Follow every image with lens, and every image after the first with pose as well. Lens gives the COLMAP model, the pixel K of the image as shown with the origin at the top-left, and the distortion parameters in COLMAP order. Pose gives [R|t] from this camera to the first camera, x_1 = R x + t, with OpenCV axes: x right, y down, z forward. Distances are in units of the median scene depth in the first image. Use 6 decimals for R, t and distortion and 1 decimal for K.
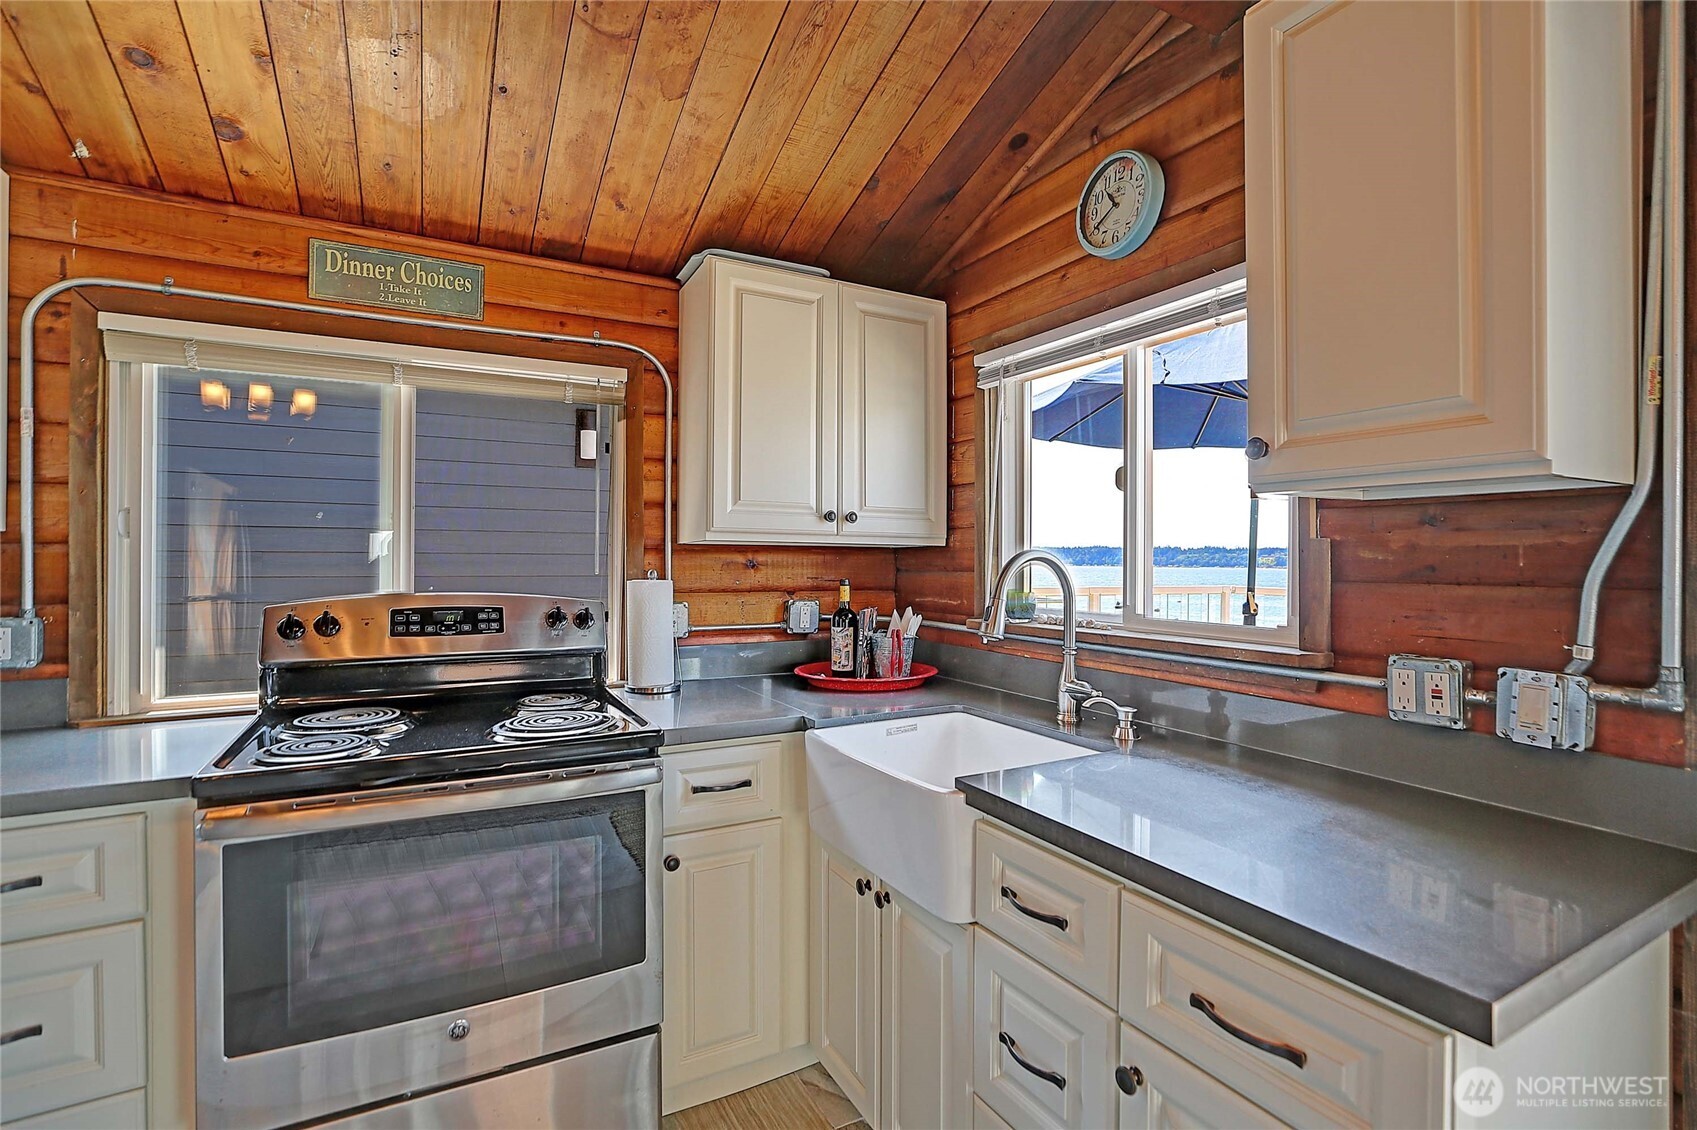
lens RADIAL K [[787.6, 0, 859.9], [0, 787.6, 555.3], [0, 0, 1]] dist [-0.031305, 0.011325]
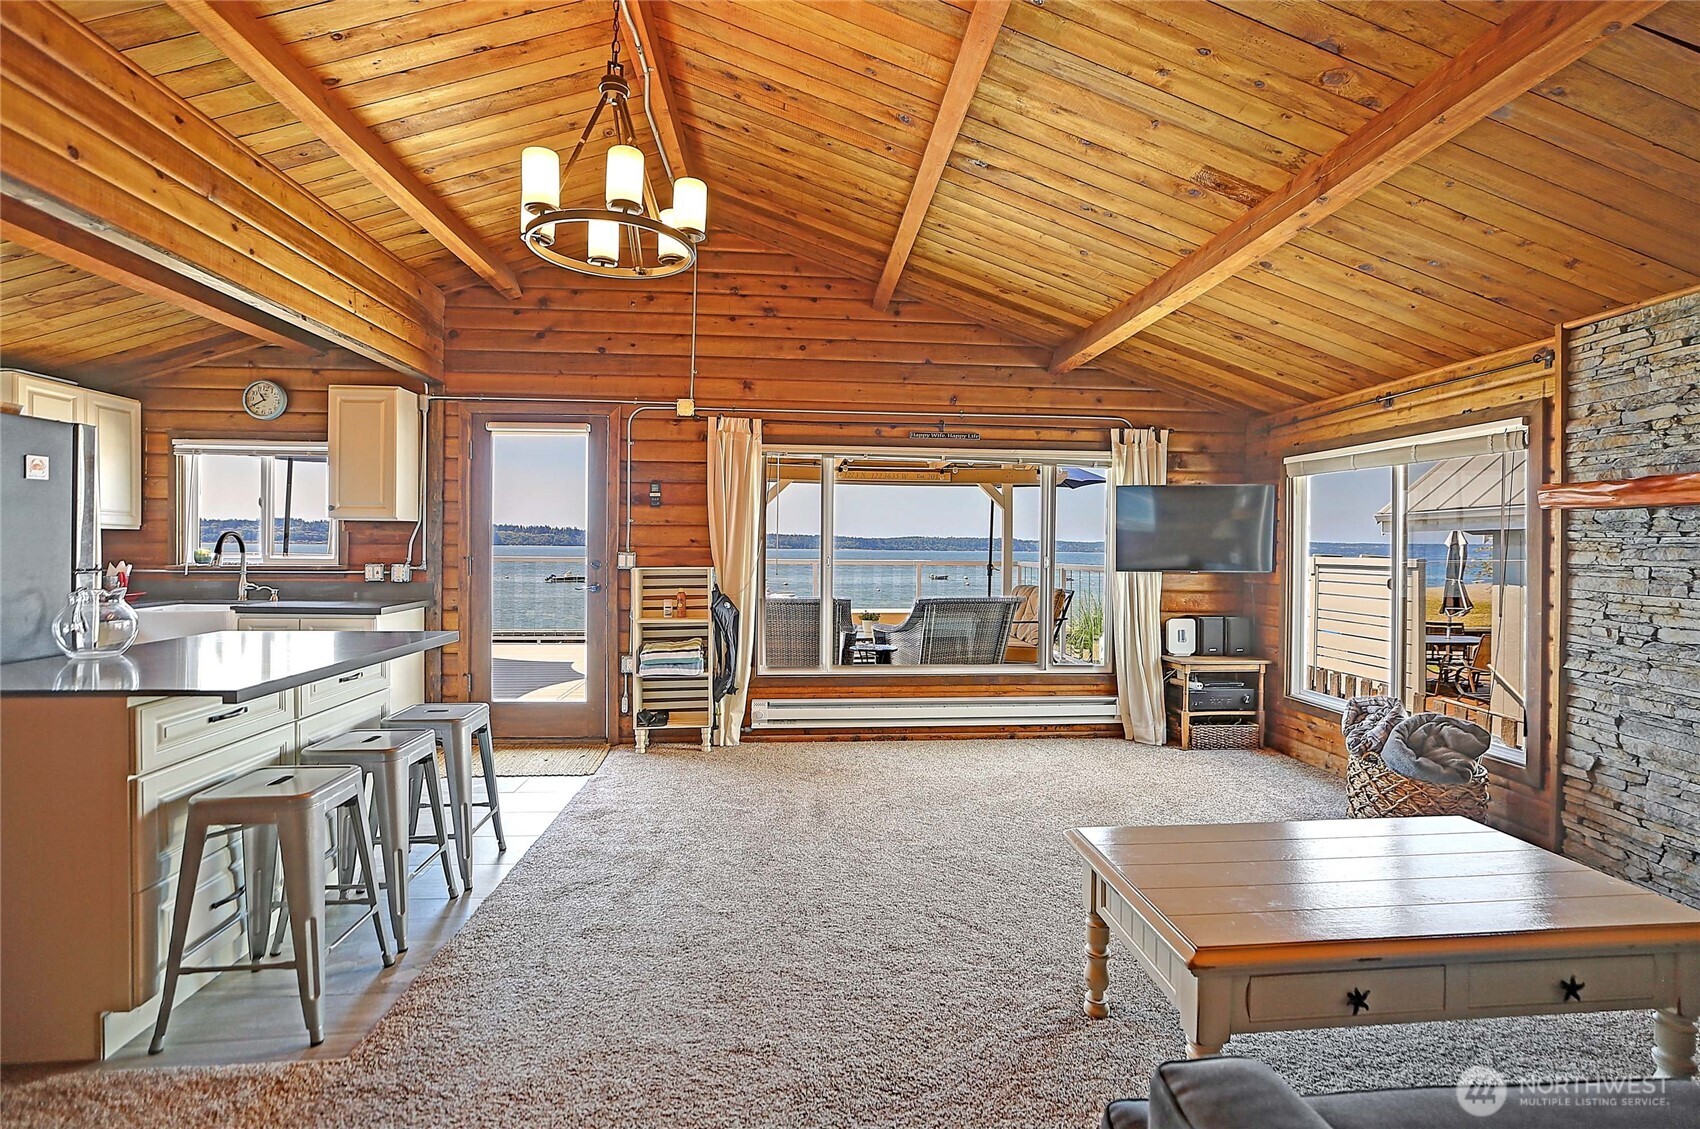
lens RADIAL K [[788.9, 0, 861.8], [0, 788.9, 549.1], [0, 0, 1]] dist [-0.035130, 0.013340]
pose [[0.402181, -0.003943, 0.915552, -1.117523], [-0.009728, 0.999916, 0.008580, 0.003070], [-0.915508, -0.012357, 0.402109, -1.680571]]
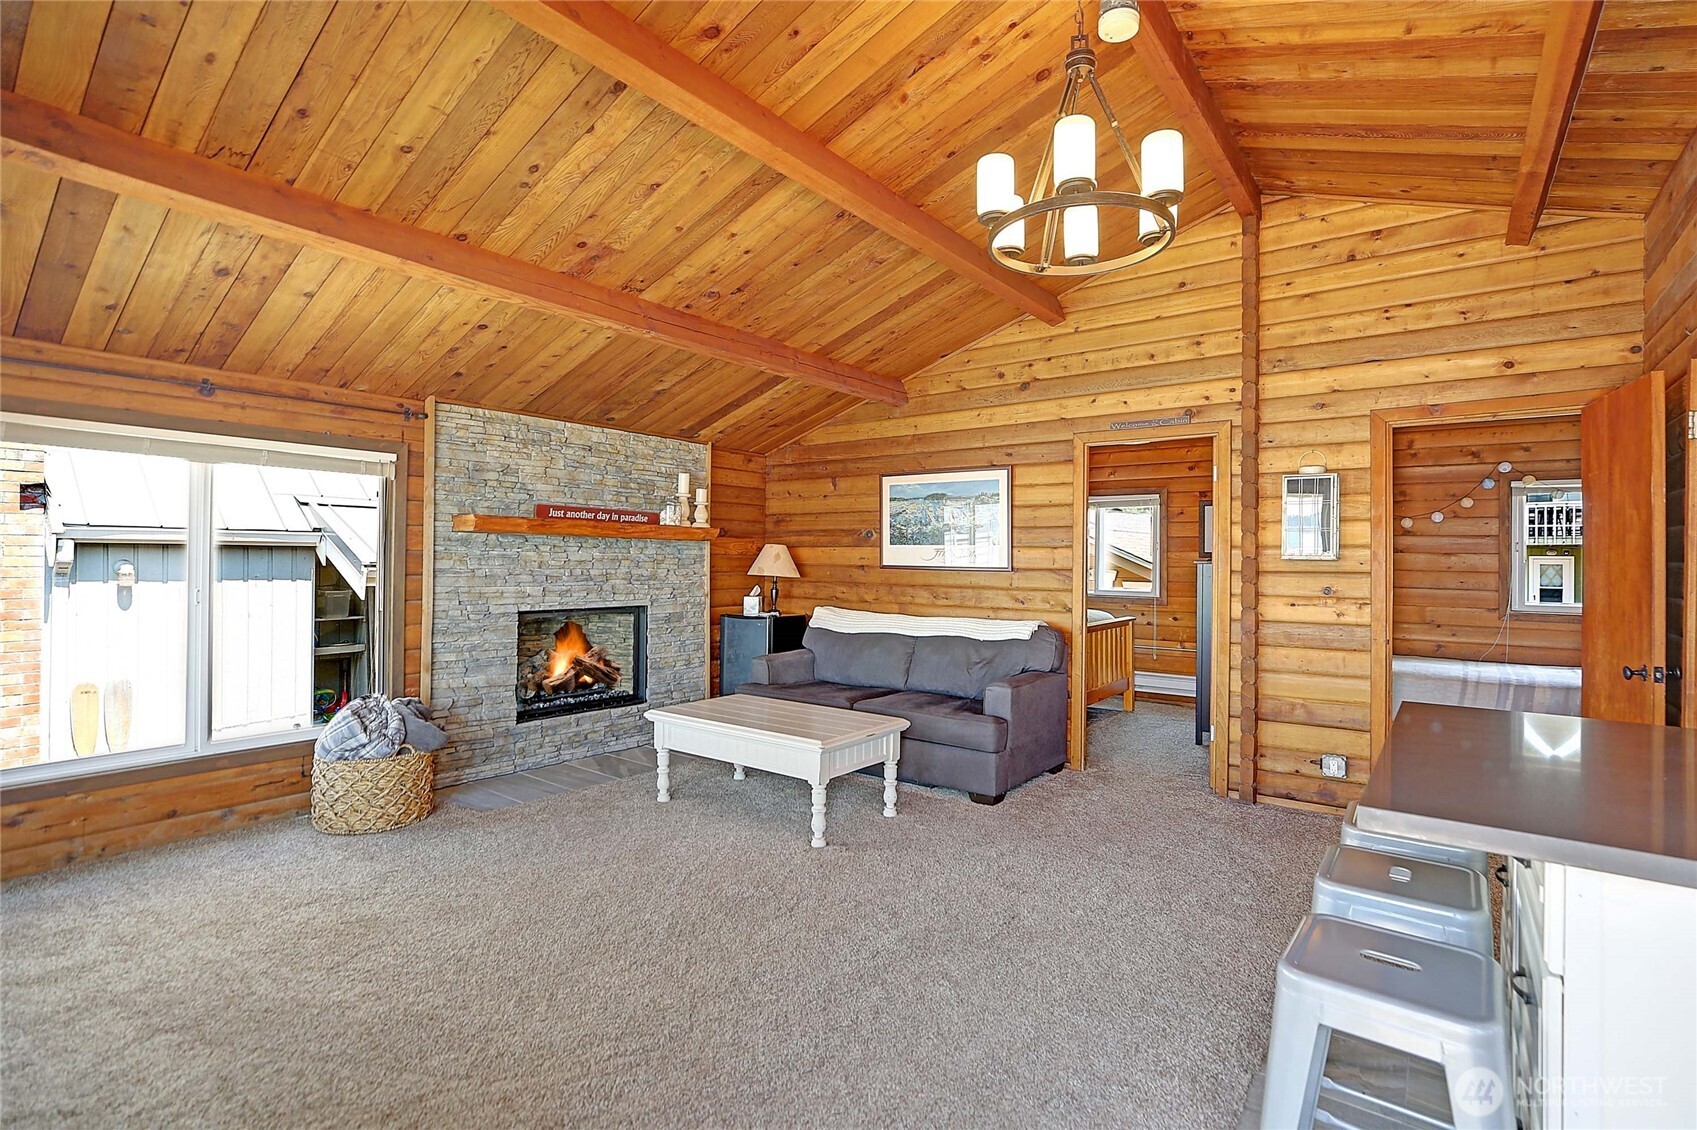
lens RADIAL K [[804.8, 0, 861.5], [0, 804.8, 564.2], [0, 0, 1]] dist [-0.031871, 0.012263]
pose [[-0.911394, -0.012349, -0.411349, 0.632479], [-0.014205, 0.999898, 0.001455, -0.000782], [0.411289, 0.007169, -0.911477, 0.123594]]
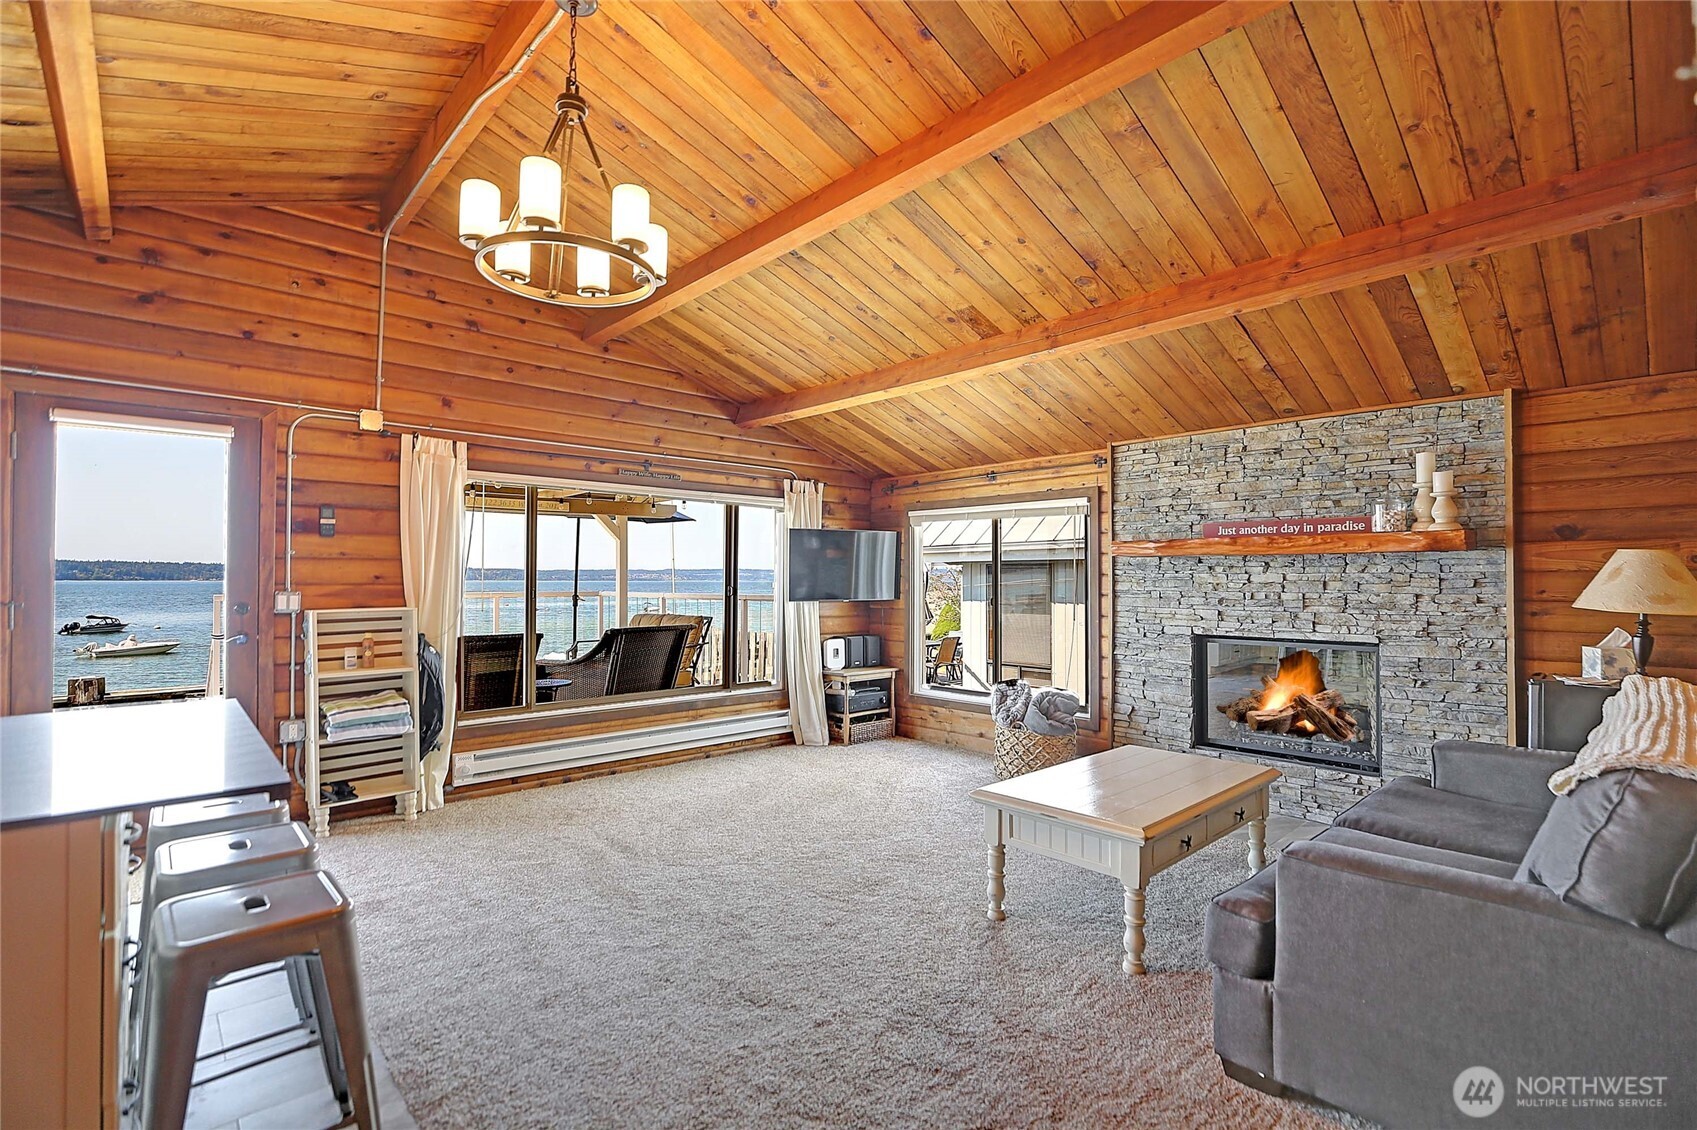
lens RADIAL K [[779.9, 0, 858.1], [0, 779.9, 570.3], [0, 0, 1]] dist [-0.029900, 0.010269]
pose [[-0.243428, 0.008076, 0.969885, -1.380765], [-0.005865, 0.999935, -0.009798, -0.001433], [-0.969901, -0.008073, -0.243365, -0.946671]]
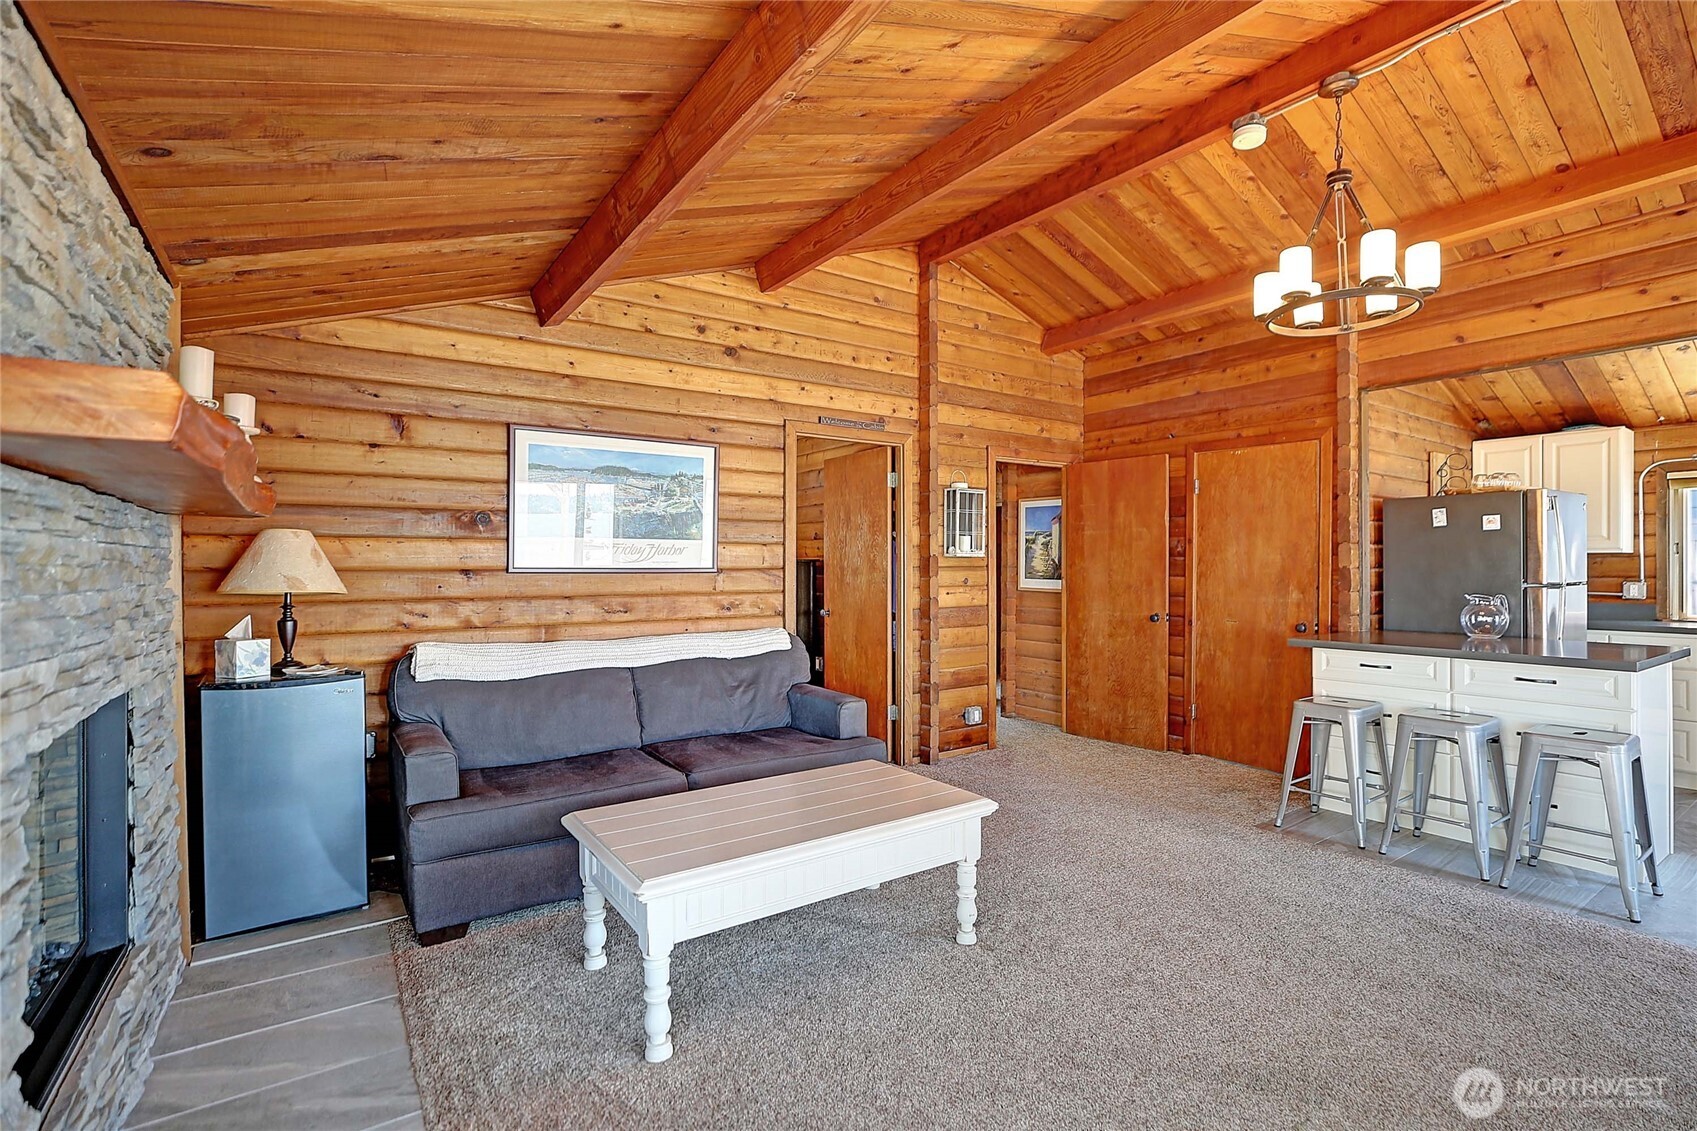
lens RADIAL K [[779.9, 0, 858.1], [0, 779.9, 570.8], [0, 0, 1]] dist [-0.029900, 0.010269]
pose [[0.109399, 0.003113, -0.993993, 1.220628], [0.004962, 0.999981, 0.003678, 0.010026], [0.993986, -0.005335, 0.109382, -1.879064]]
